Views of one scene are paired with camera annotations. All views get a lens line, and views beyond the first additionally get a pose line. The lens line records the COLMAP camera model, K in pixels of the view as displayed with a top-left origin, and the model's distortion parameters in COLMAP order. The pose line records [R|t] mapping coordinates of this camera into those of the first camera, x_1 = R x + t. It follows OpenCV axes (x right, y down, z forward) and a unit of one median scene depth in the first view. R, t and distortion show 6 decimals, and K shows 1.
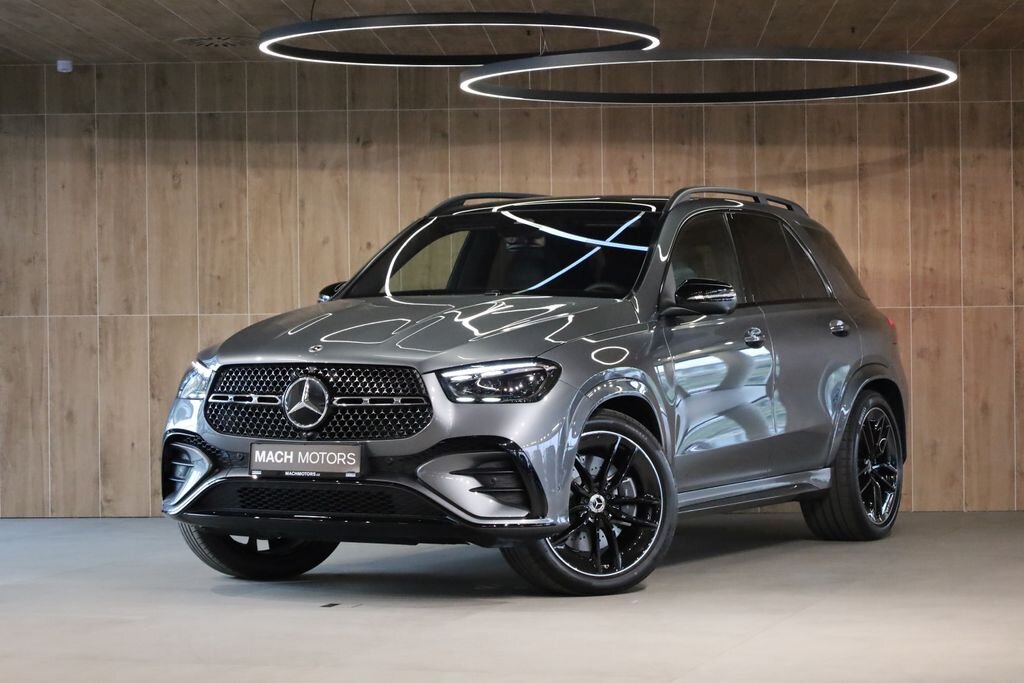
lens RADIAL K [[2992.0, 0, 512.0], [0, 2992.0, 341.5], [0, 0, 1]] dist [0.015250, -0.383188]
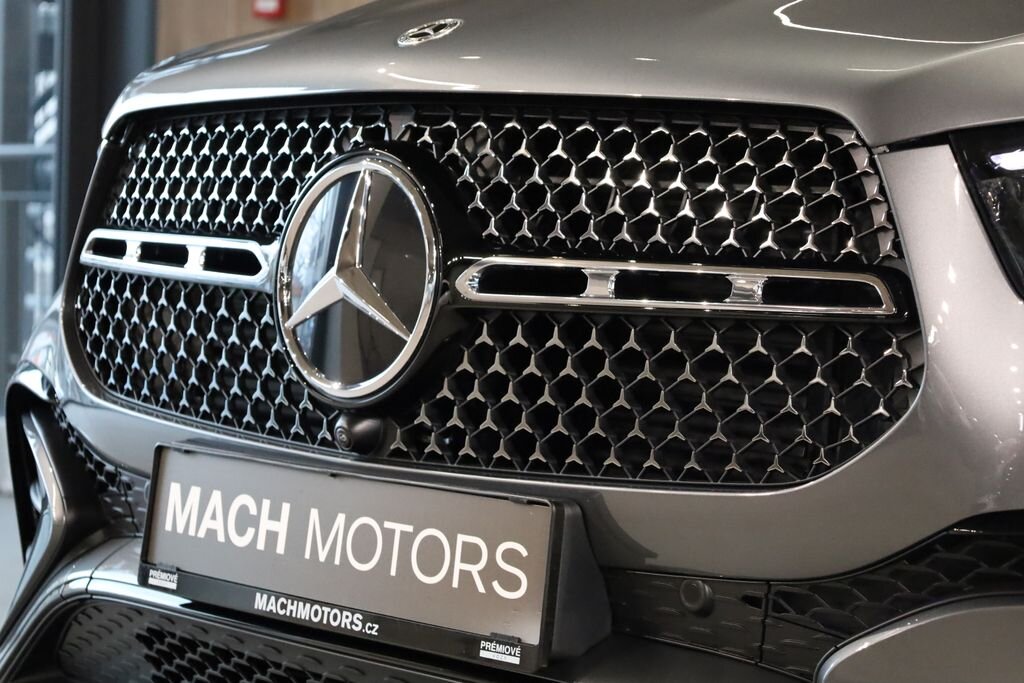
lens RADIAL K [[2401.5, 0, 512.4], [0, 2401.5, 324.5], [0, 0, 1]] dist [-0.013184, 0.287089]
pose [[0.946563, 0.052795, -0.318169, -0.003720], [-0.044627, 0.998461, 0.032911, 0.017225], [0.319417, -0.016954, 0.947463, 0.826911]]
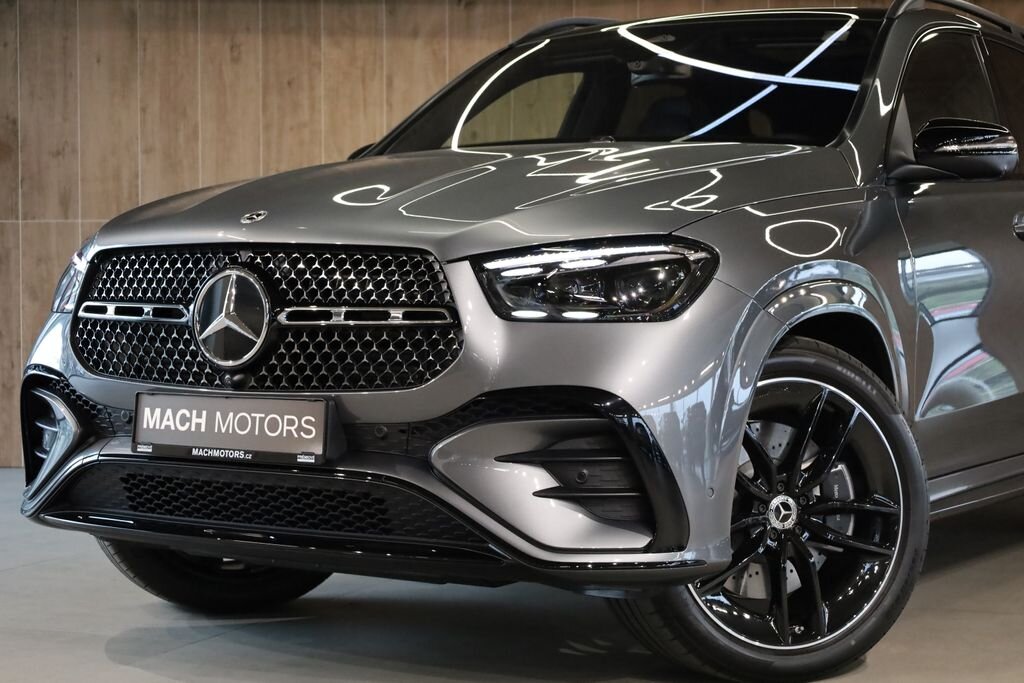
lens RADIAL K [[1937.1, 0, 512.0], [0, 1937.1, 341.5], [0, 0, 1]] dist [0.002130, 0.122458]
pose [[0.996382, 0.009712, -0.084432, 0.009140], [-0.007961, 0.999747, 0.021042, 0.016654], [0.084615, -0.020294, 0.996207, 0.652557]]
